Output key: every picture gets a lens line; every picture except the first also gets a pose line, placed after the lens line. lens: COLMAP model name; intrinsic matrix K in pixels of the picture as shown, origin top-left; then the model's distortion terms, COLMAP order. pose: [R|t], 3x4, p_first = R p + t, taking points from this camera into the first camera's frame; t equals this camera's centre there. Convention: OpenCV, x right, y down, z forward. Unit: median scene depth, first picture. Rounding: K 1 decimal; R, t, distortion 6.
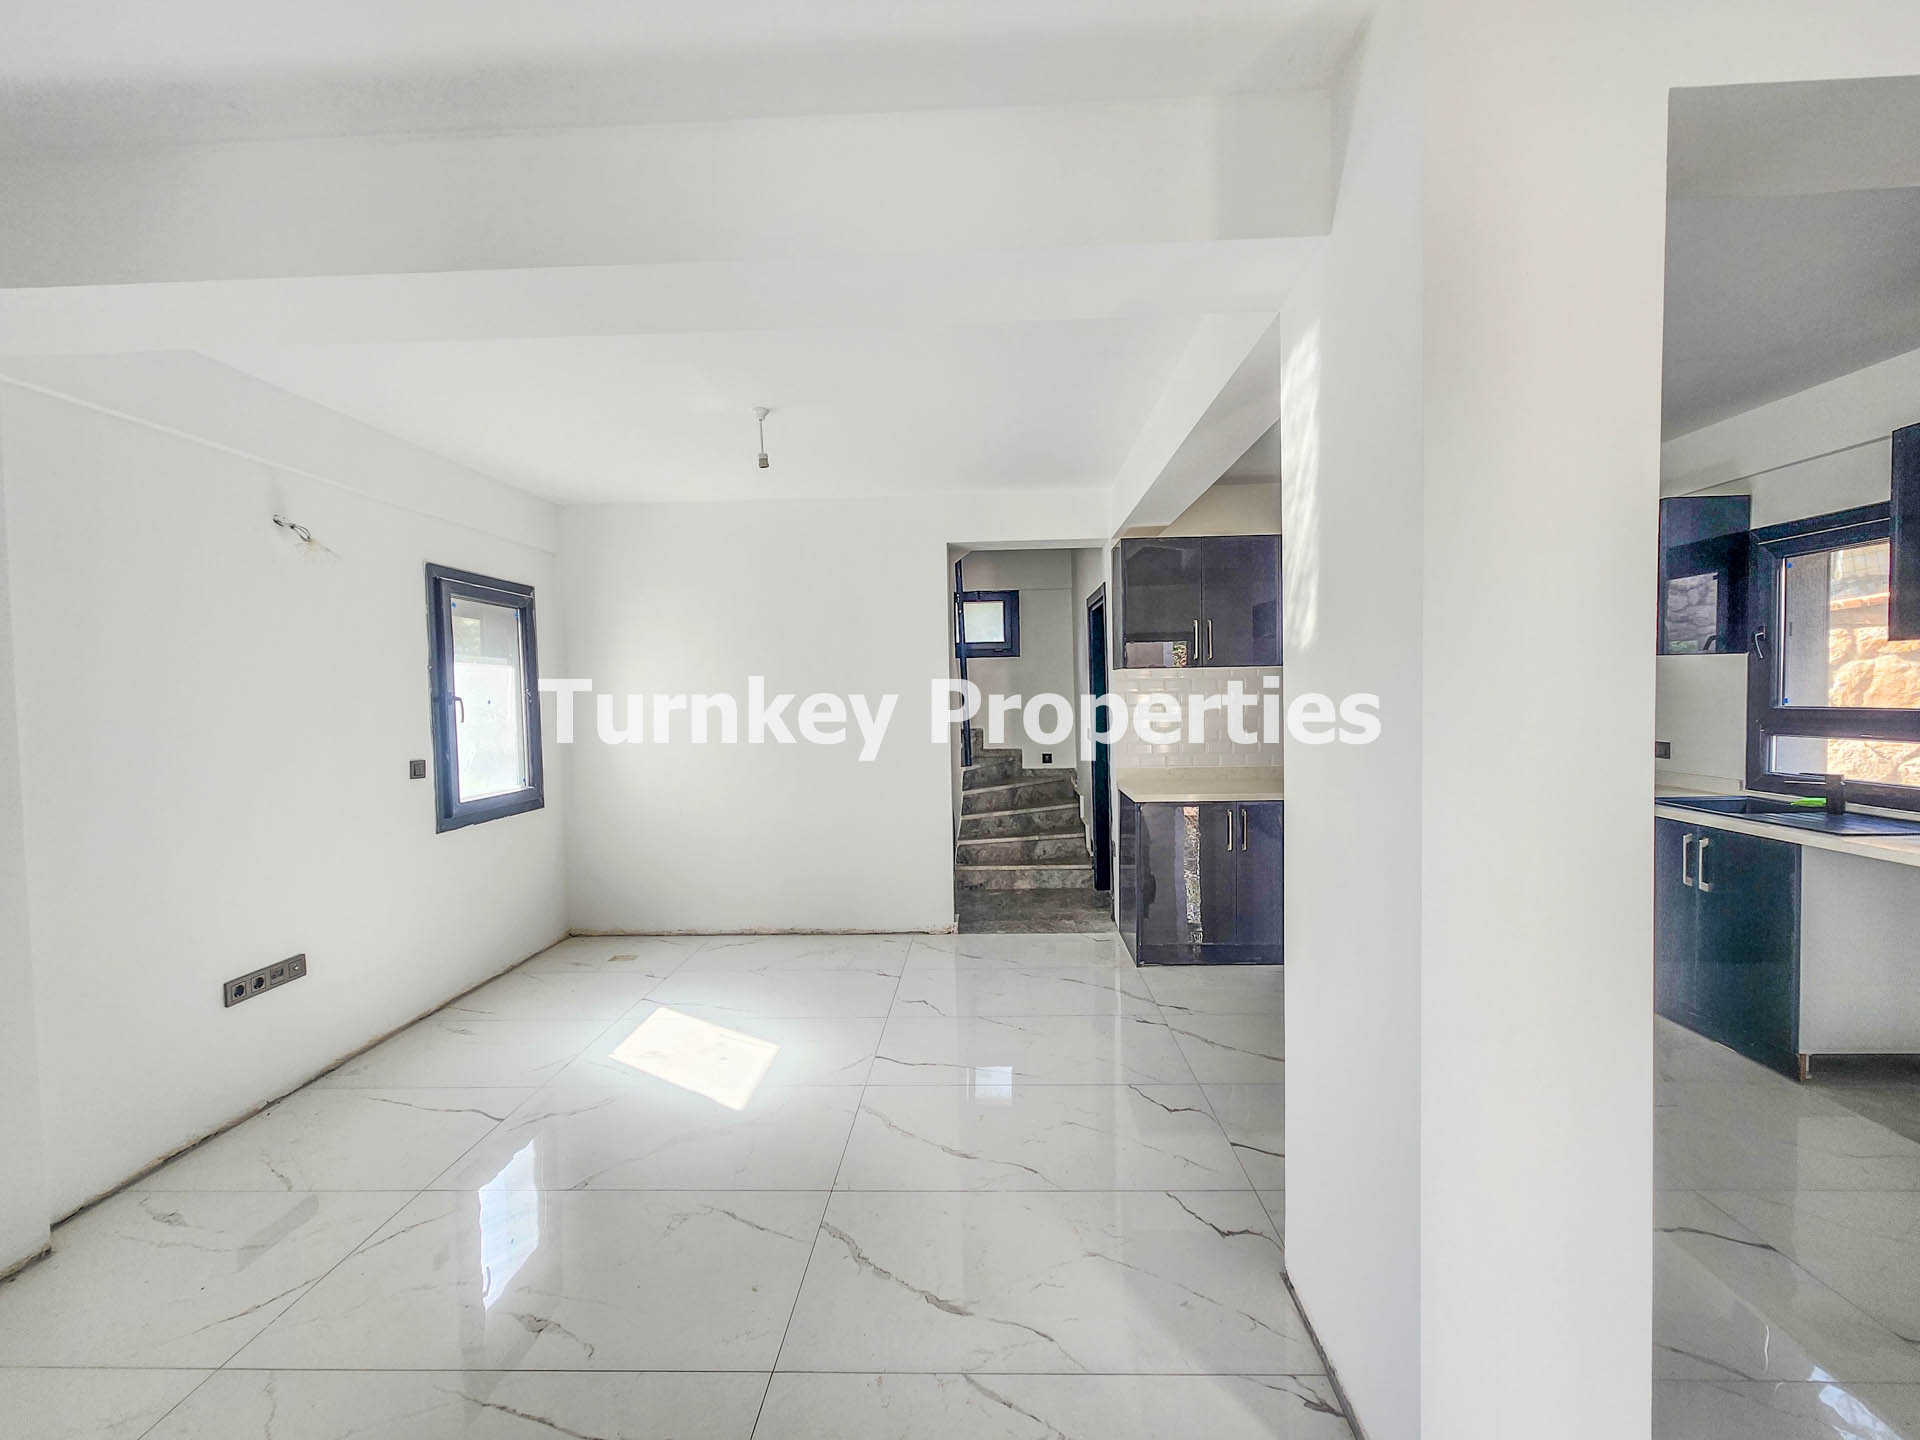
lens RADIAL K [[783.9, 0, 969.7], [0, 783.9, 722.0], [0, 0, 1]] dist [-0.001694, 0.000130]
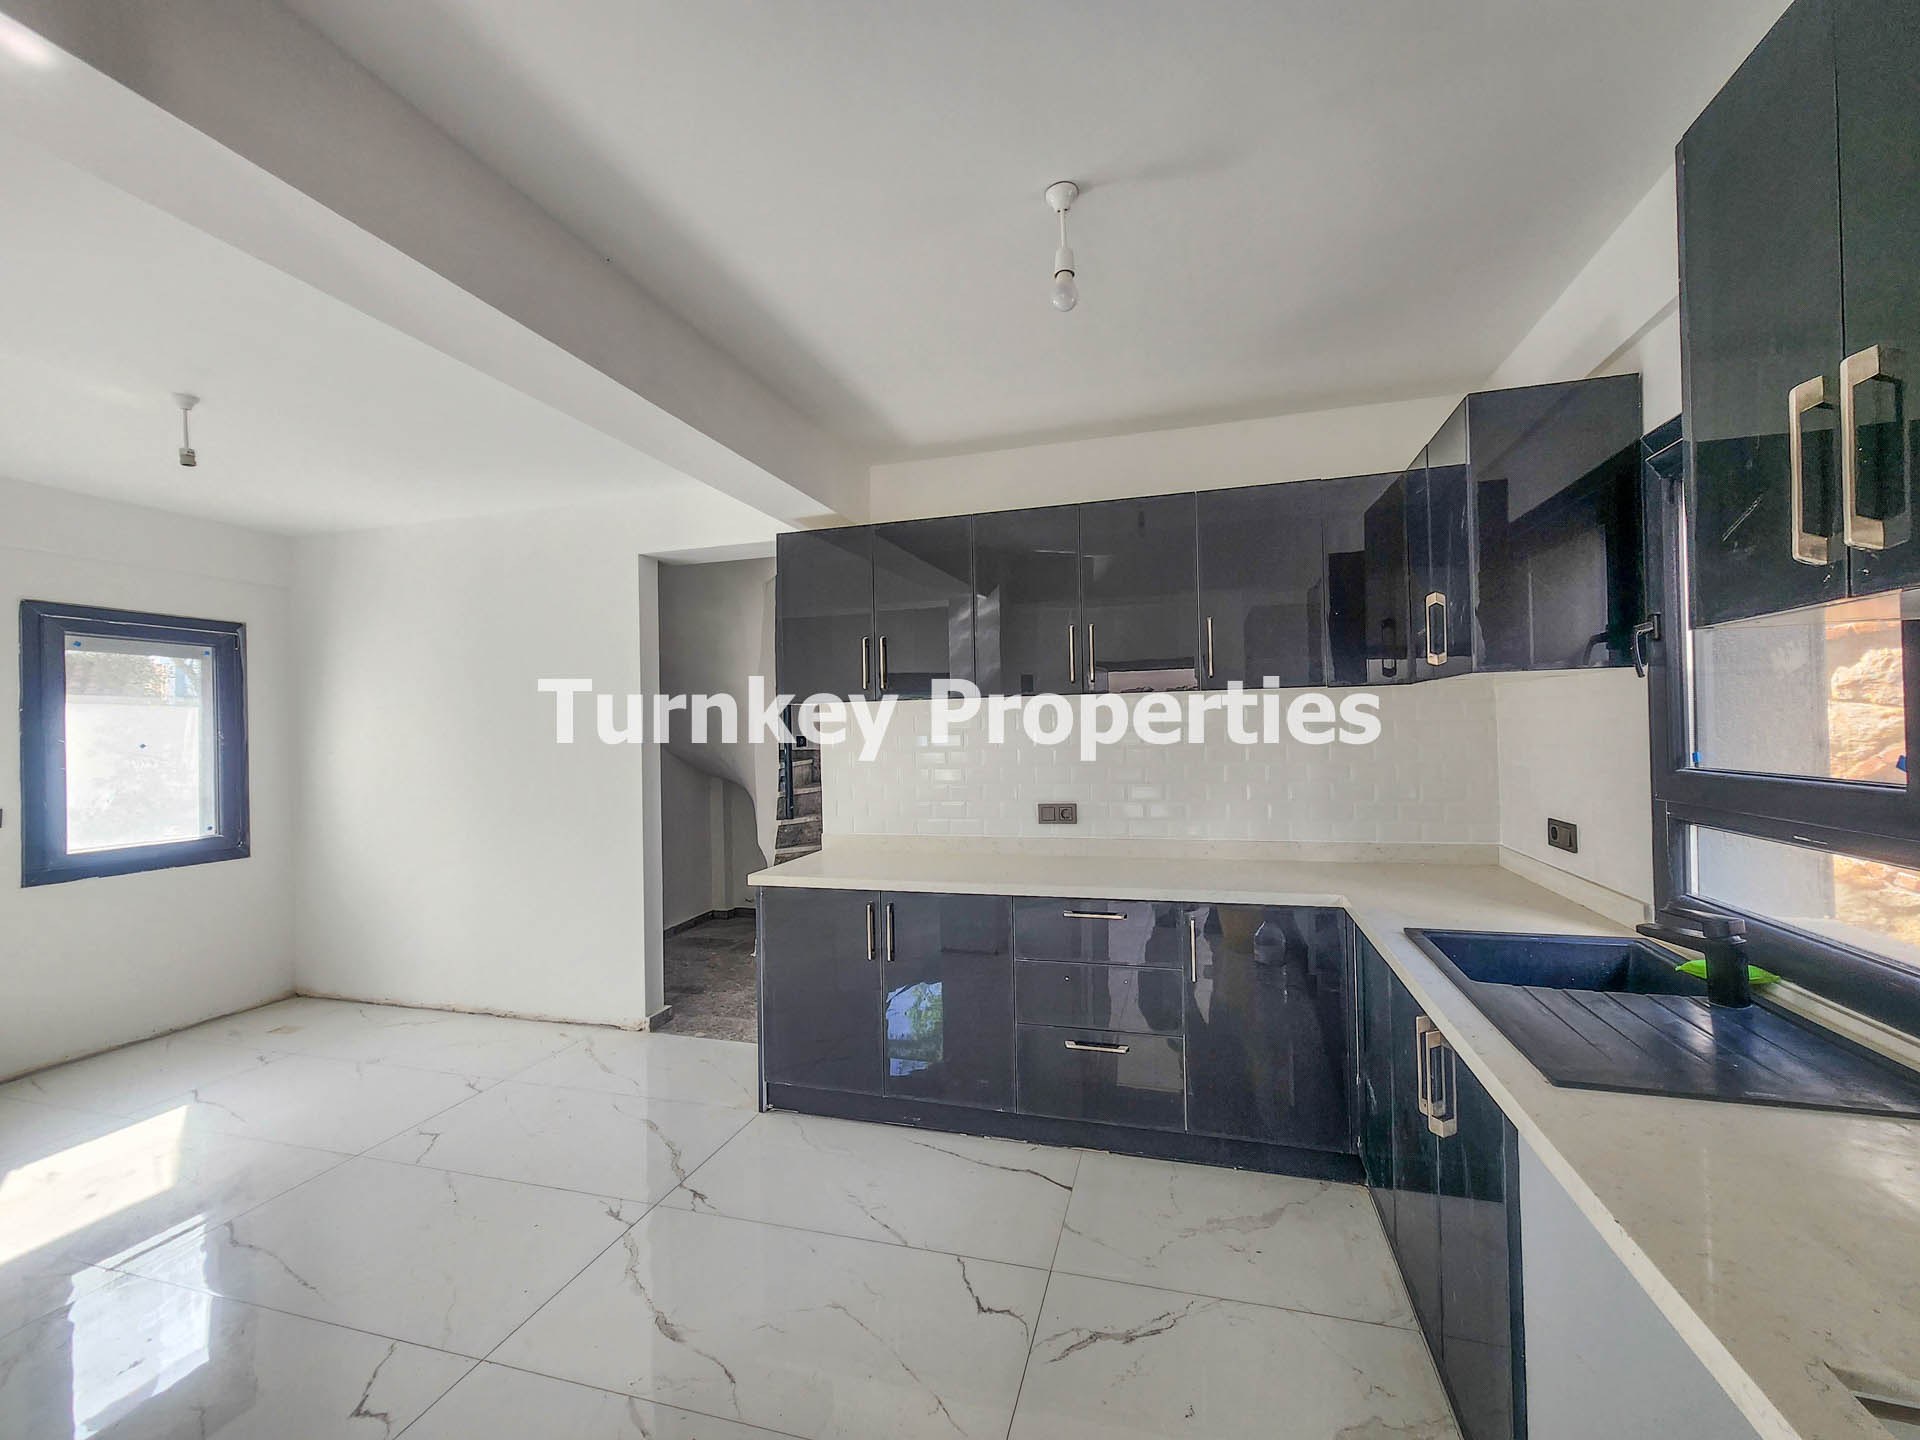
lens RADIAL K [[783.9, 0, 969.7], [0, 783.9, 722.0], [0, 0, 1]] dist [-0.001694, 0.000130]
pose [[0.971202, -0.002421, -0.238246, 0.544009], [-0.008100, 0.999035, -0.043172, -0.019484], [0.238120, 0.043858, 0.970245, 0.304967]]
